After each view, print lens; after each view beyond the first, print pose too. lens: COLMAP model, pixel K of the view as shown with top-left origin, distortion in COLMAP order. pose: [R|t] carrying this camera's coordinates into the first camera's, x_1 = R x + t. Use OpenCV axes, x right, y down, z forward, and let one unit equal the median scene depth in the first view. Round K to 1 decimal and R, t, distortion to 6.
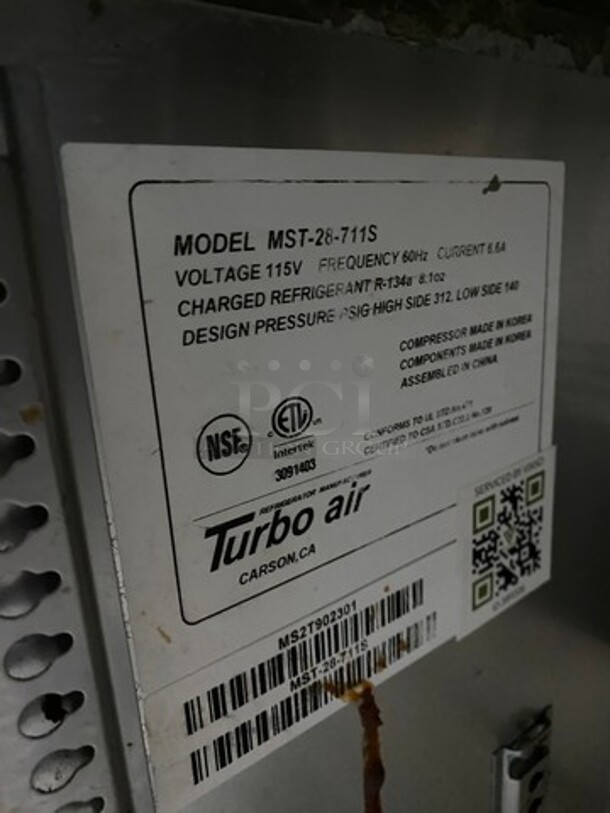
lens RADIAL K [[612.9, 0, 305.2], [0, 612.9, 406.3], [0, 0, 1]] dist [0.000441, 0.002827]
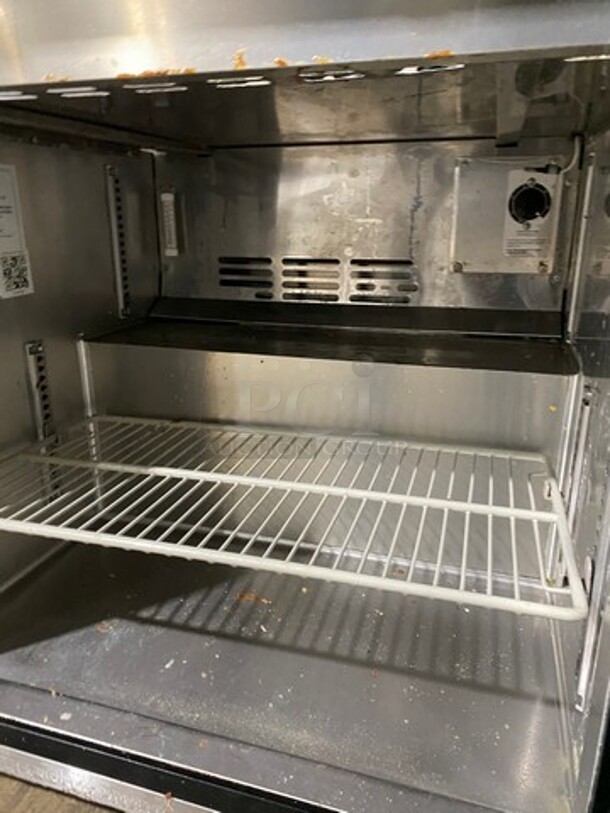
lens RADIAL K [[612.9, 0, 304.3], [0, 612.9, 406.7], [0, 0, 1]] dist [0.000441, 0.002827]
pose [[0.808835, -0.122943, 0.575040, -0.444123], [0.114839, 0.992096, 0.050579, 0.994670], [-0.576713, 0.025127, 0.816560, -2.810430]]
